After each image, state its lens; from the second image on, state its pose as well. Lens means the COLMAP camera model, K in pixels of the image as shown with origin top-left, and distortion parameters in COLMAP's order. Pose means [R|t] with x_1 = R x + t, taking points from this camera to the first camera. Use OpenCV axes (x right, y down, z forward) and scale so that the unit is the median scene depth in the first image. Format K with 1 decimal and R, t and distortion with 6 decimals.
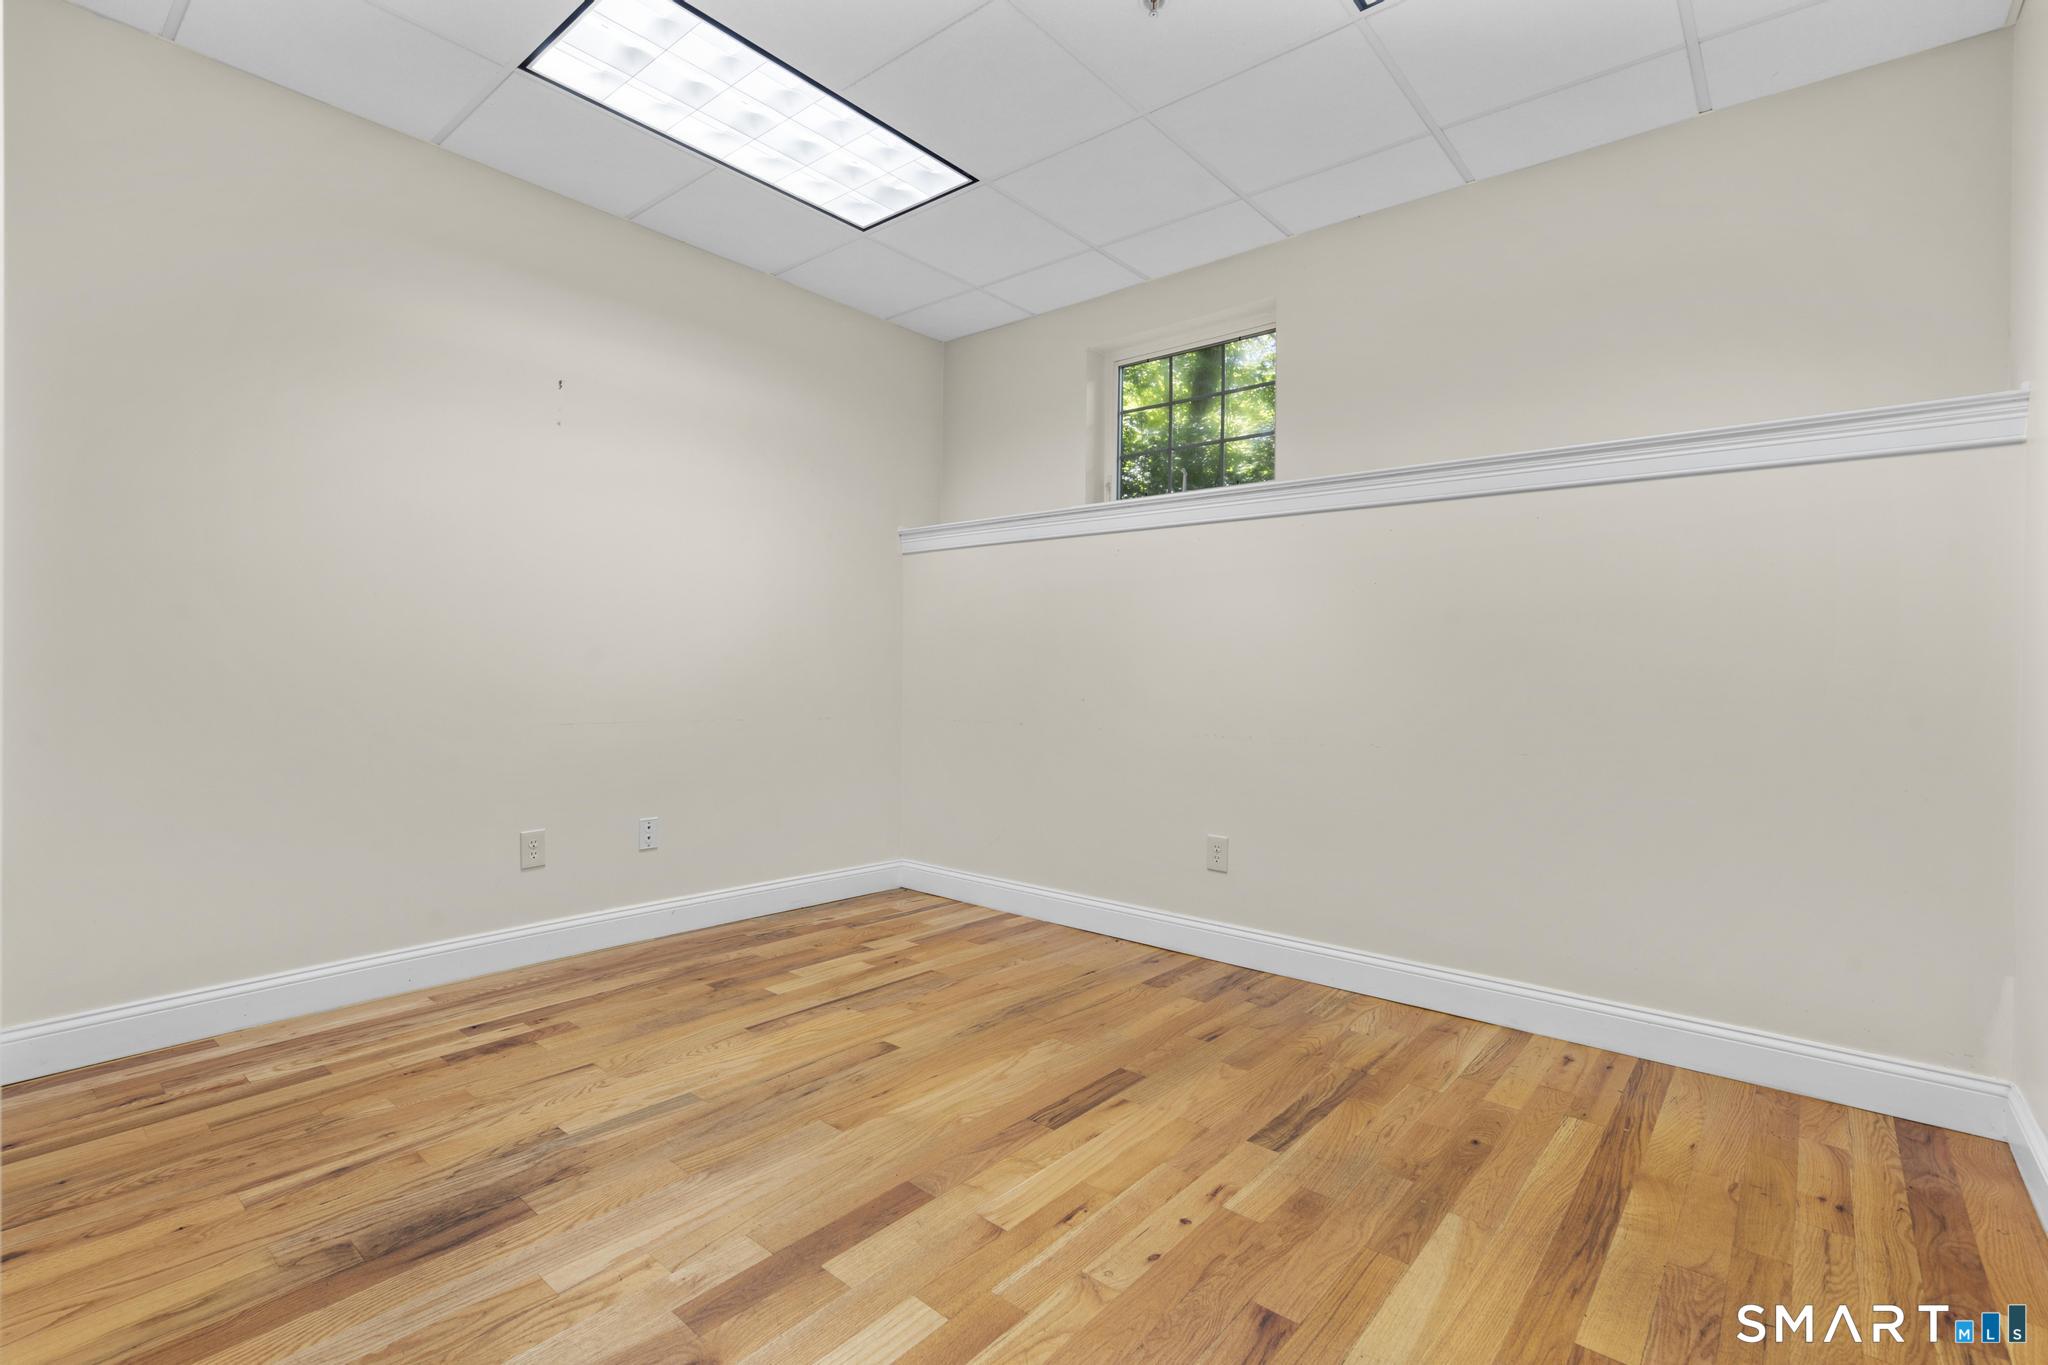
lens RADIAL K [[925.8, 0, 1026.6], [0, 925.8, 677.8], [0, 0, 1]] dist [-0.006533, 0.003194]
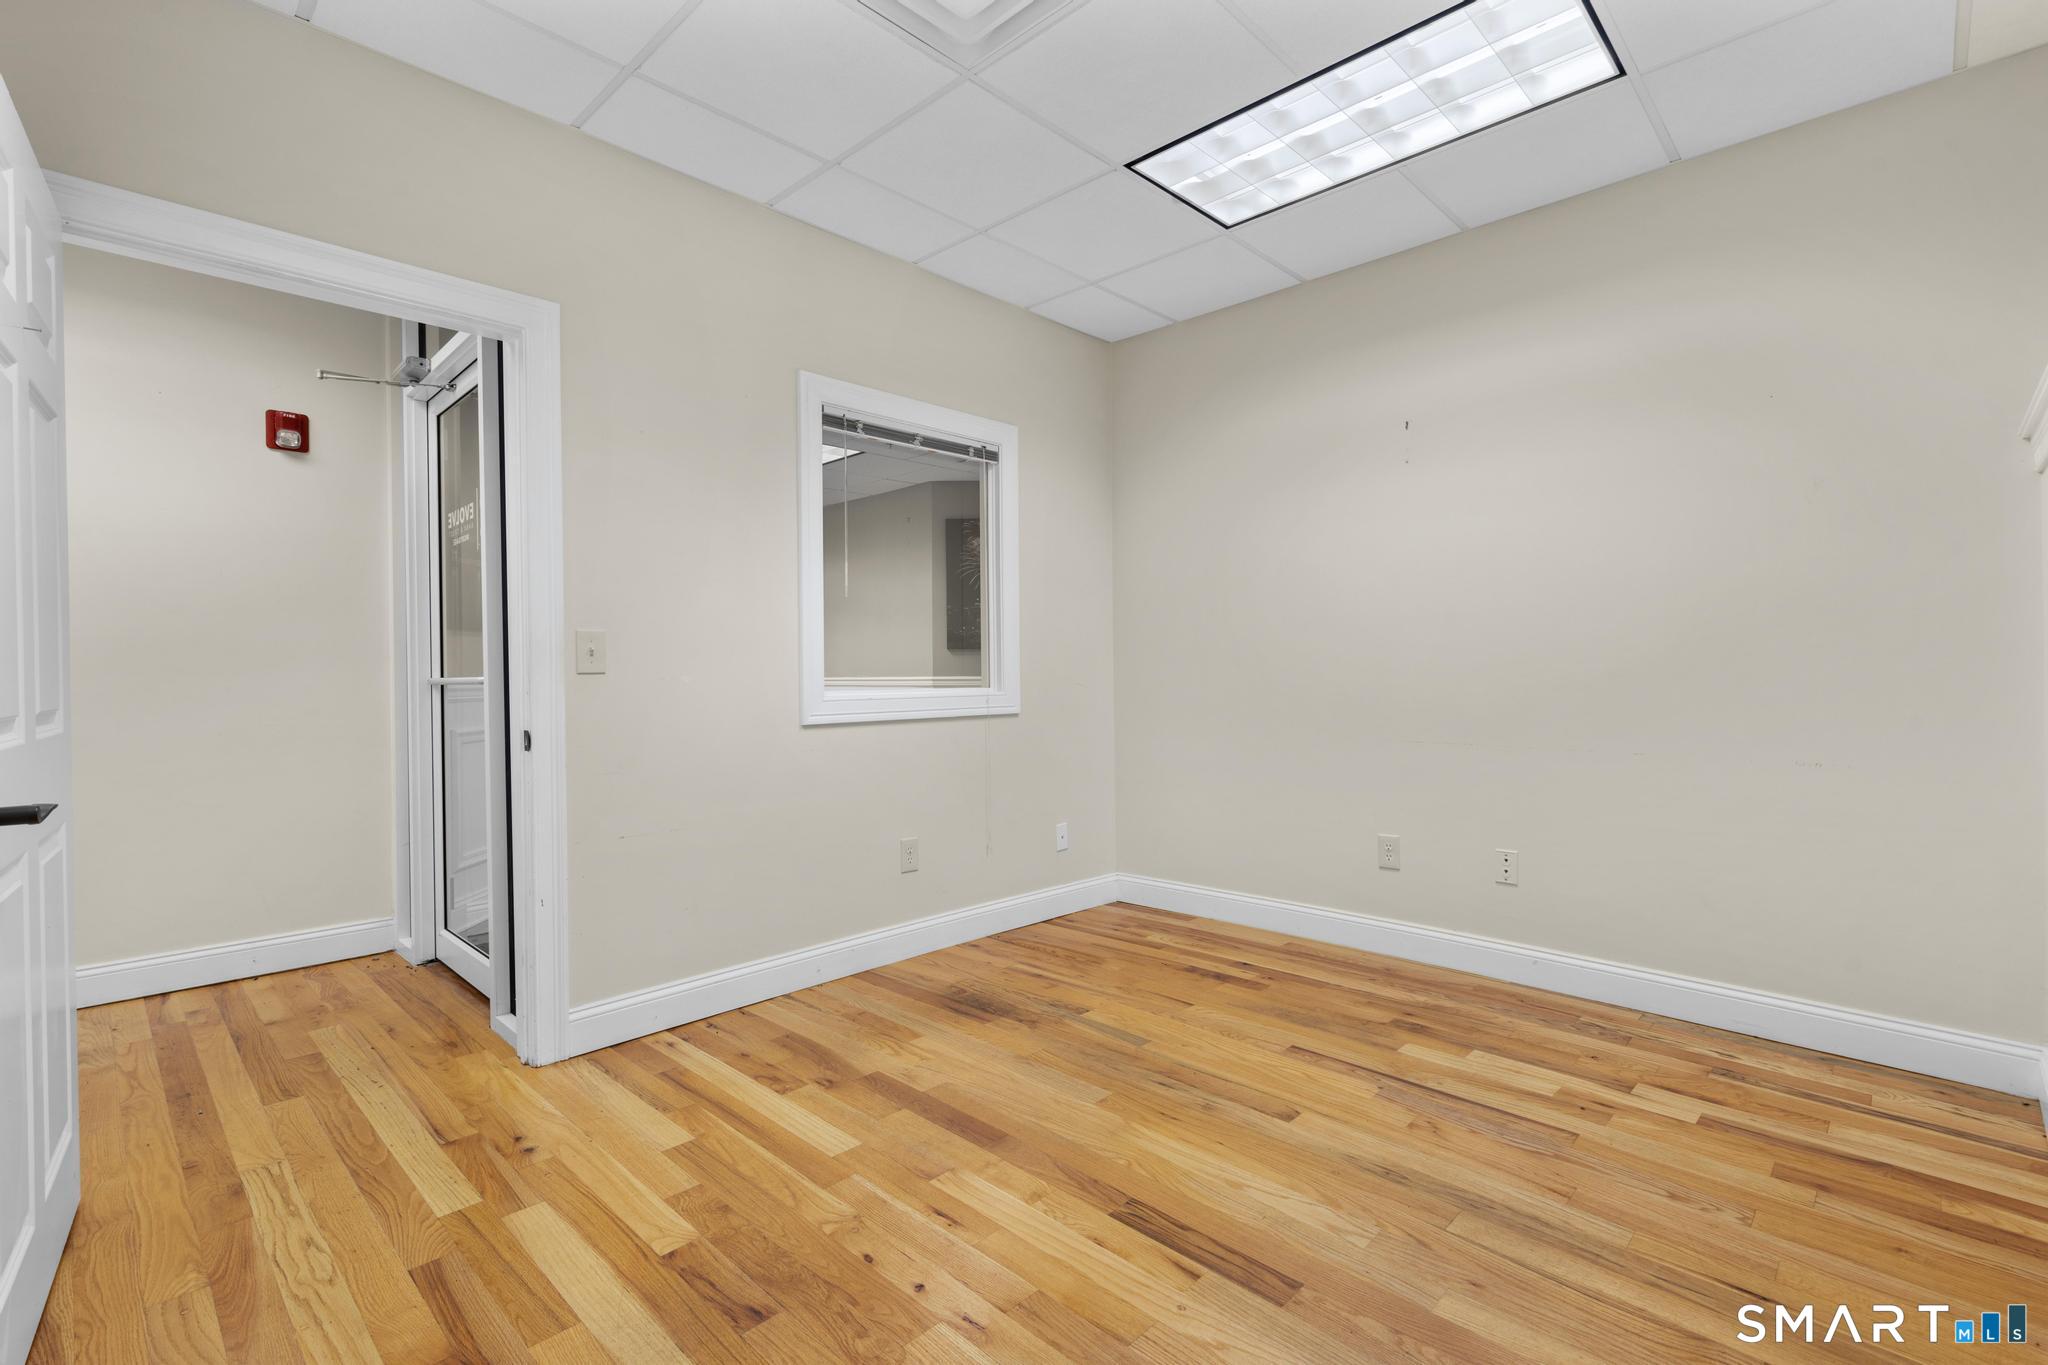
lens RADIAL K [[925.8, 0, 1026.6], [0, 925.8, 677.8], [0, 0, 1]] dist [-0.006533, 0.003194]
pose [[-0.066432, -0.007527, -0.997763, 0.709906], [-0.002052, 0.999970, -0.007407, -0.017033], [0.997789, 0.001555, -0.066446, 0.749371]]
